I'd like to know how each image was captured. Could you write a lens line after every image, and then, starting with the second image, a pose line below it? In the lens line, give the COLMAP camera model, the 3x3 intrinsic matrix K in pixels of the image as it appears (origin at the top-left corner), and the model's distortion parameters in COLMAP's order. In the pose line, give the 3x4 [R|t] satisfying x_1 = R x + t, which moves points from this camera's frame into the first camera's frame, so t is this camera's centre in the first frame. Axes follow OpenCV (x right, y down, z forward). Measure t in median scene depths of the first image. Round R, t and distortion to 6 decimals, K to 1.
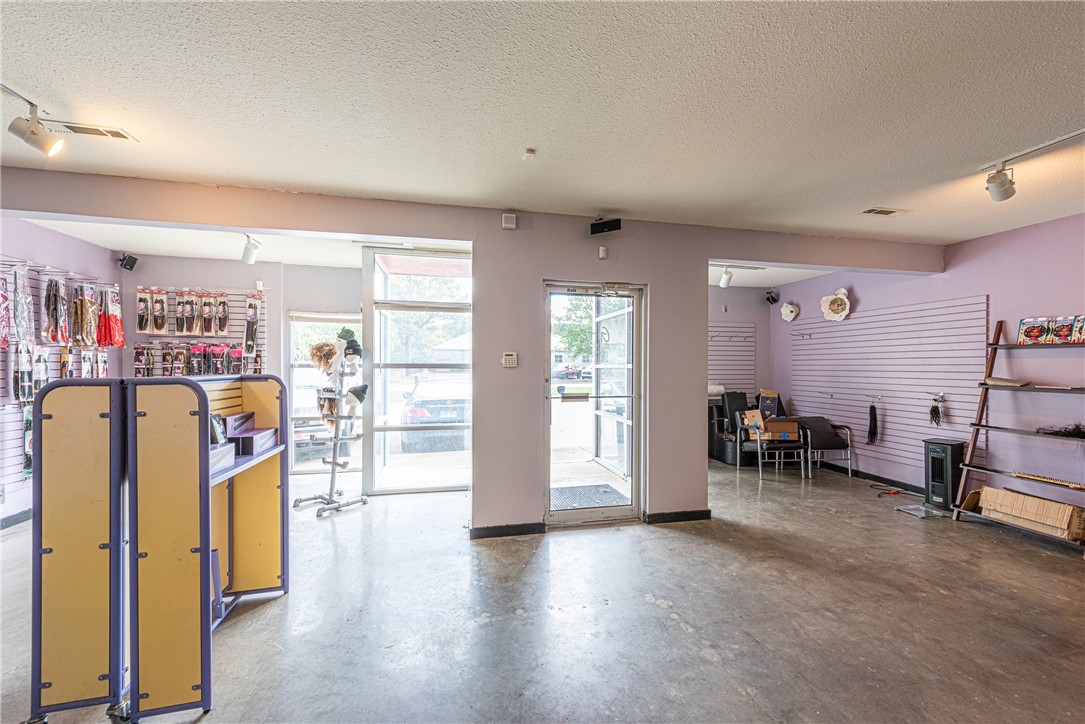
lens RADIAL K [[424.4, 0, 542.3], [0, 424.4, 364.8], [0, 0, 1]] dist [-0.001025, -0.000264]
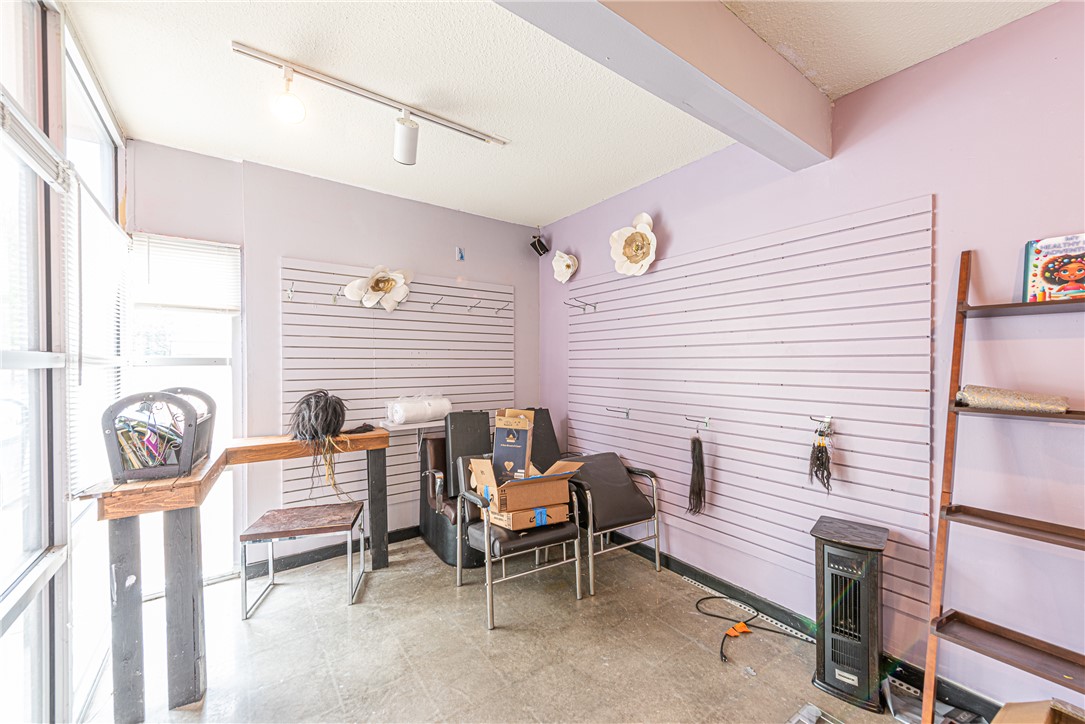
lens RADIAL K [[424.4, 0, 541.7], [0, 424.4, 362.5], [0, 0, 1]] dist [-0.001025, -0.000264]
pose [[0.915989, -0.005147, 0.401170, 0.383118], [0.003244, 0.999980, 0.005424, 0.003134], [-0.401190, -0.003667, 0.915988, 0.575329]]
